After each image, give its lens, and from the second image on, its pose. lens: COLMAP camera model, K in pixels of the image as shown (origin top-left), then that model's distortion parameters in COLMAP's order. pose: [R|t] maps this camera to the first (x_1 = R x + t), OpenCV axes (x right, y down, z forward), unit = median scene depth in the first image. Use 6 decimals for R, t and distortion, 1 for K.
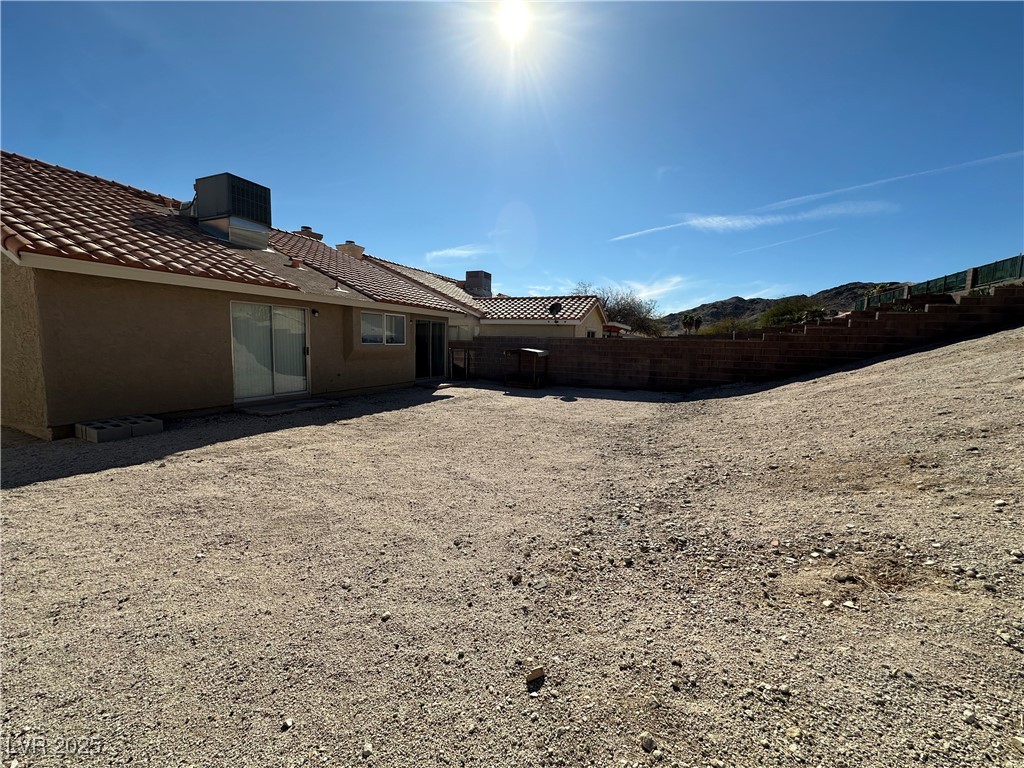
lens RADIAL K [[413.1, 0, 511.3], [0, 413.1, 386.0], [0, 0, 1]] dist [-0.001164, 0.000299]
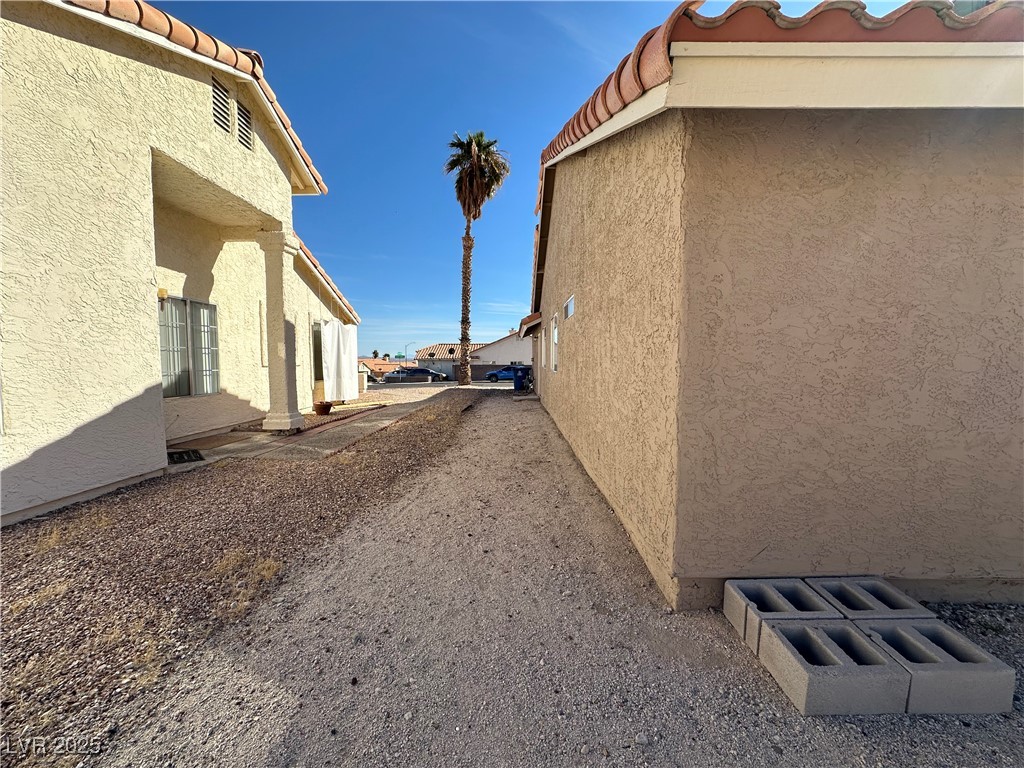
lens RADIAL K [[413.1, 0, 512.2], [0, 413.1, 384.7], [0, 0, 1]] dist [-0.001164, 0.000299]
pose [[0.404245, 0.034332, -0.914006, -0.836997], [-0.088408, 0.996083, -0.001686, -0.063066], [0.910368, 0.081487, 0.405697, 0.693487]]
